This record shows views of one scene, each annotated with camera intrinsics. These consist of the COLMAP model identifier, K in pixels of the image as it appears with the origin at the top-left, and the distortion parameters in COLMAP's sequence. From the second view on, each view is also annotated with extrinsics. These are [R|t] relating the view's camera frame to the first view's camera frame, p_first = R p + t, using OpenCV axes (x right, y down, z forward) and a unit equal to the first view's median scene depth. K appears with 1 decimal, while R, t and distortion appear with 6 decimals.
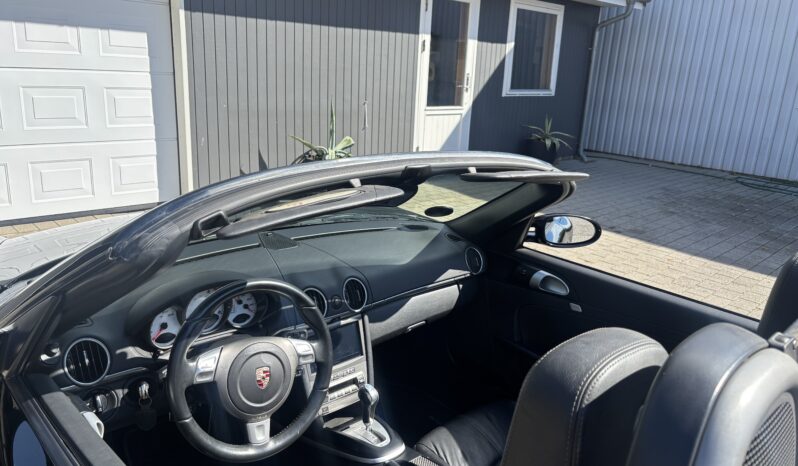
lens RADIAL K [[609.1, 0, 399.0], [0, 609.1, 233.0], [0, 0, 1]] dist [0.005417, -0.001743]
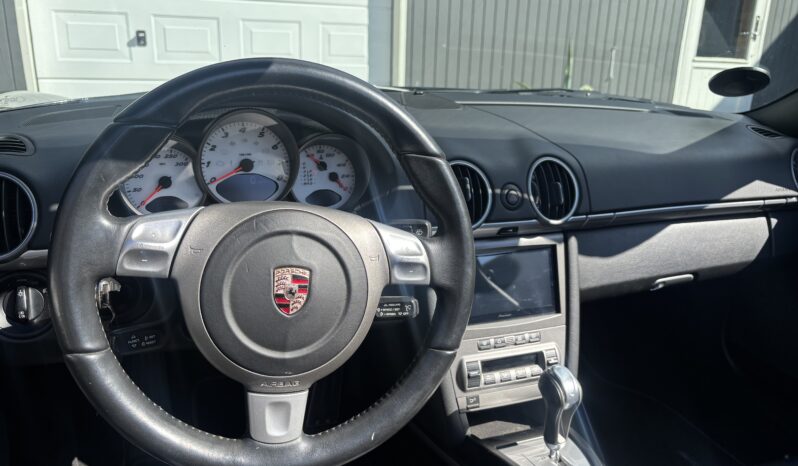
lens RADIAL K [[602.3, 0, 388.8], [0, 602.3, 231.6], [0, 0, 1]] dist [0.071107, -0.094268]
pose [[0.920870, 0.088424, -0.379710, -0.002963], [-0.084831, 0.996050, 0.026221, 0.125477], [0.380528, 0.008065, 0.924734, 0.446467]]
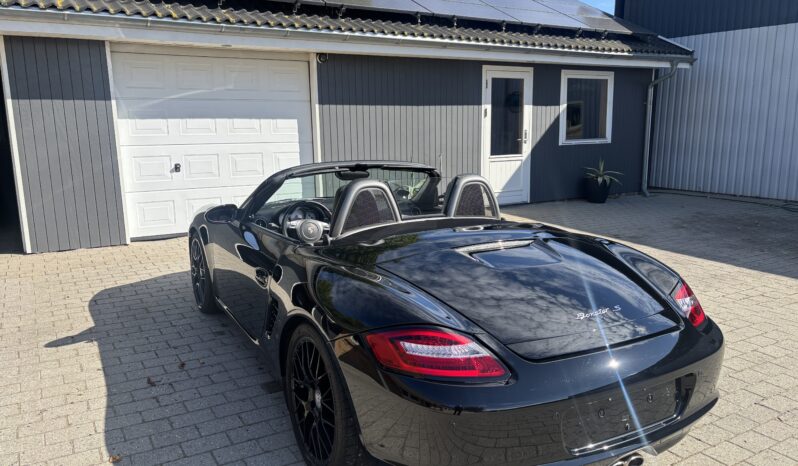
lens RADIAL K [[609.1, 0, 399.0], [0, 609.1, 233.0], [0, 0, 1]] dist [0.005417, -0.001743]
pose [[0.968119, -0.022113, -0.249513, 0.709246], [-0.003016, 0.994995, -0.099884, 0.396667], [0.250473, 0.097452, 0.963206, -1.357961]]
